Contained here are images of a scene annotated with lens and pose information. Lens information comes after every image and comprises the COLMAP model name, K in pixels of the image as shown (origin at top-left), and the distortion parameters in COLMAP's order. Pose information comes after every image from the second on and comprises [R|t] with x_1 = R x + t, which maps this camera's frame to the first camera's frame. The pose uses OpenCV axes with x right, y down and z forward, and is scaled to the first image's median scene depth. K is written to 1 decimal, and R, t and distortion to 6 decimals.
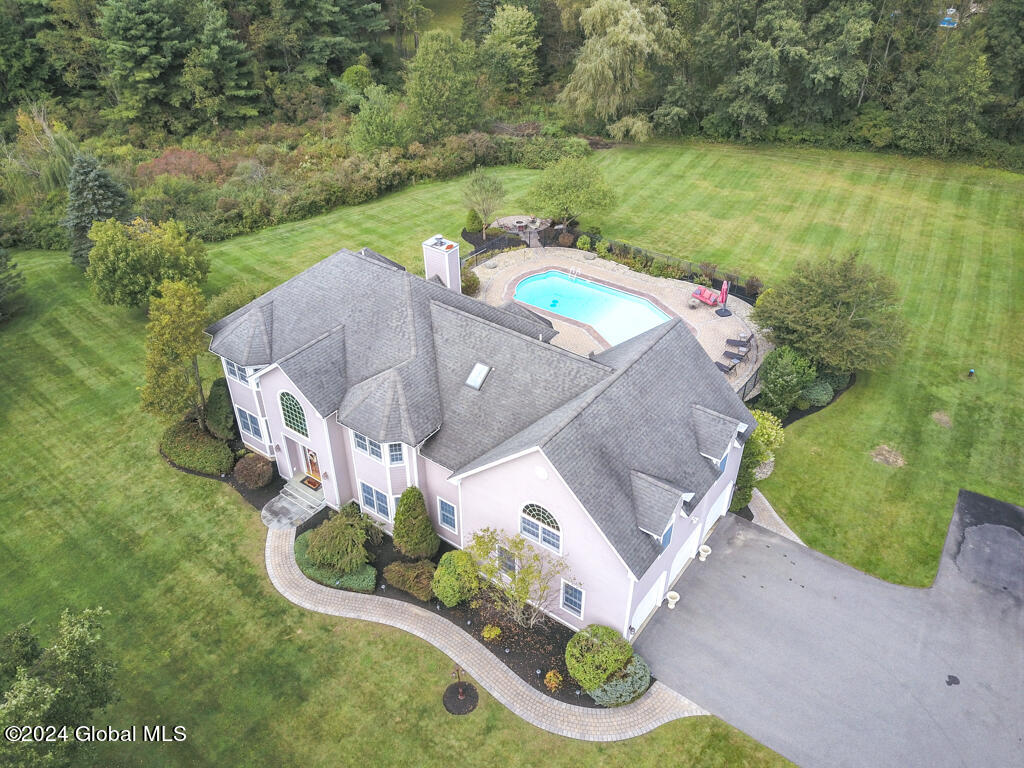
lens RADIAL K [[787.3, 0, 509.2], [0, 787.3, 387.7], [0, 0, 1]] dist [0.020759, -0.024932]
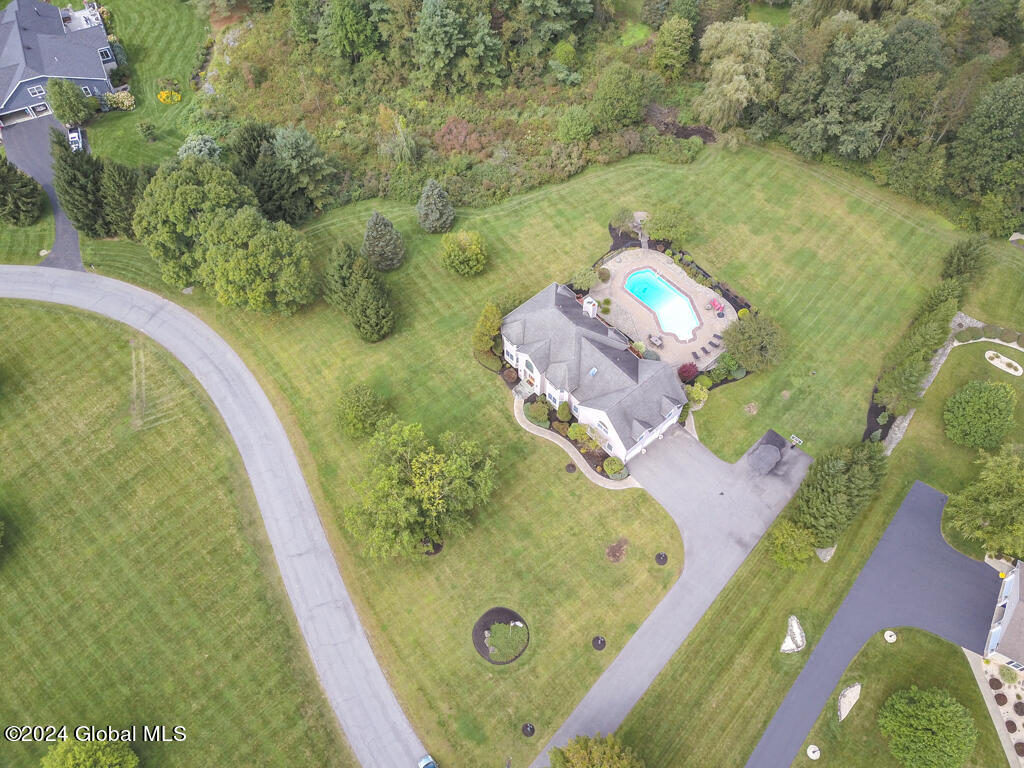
lens RADIAL K [[792.6, 0, 512.0], [0, 792.6, 384.0], [0, 0, 1]] dist [0.075337, -0.230944]
pose [[0.974567, 0.188618, -0.121009, 0.028623], [-0.131166, 0.917933, 0.374427, -0.969109], [0.181701, -0.349031, 0.919327, -1.682396]]
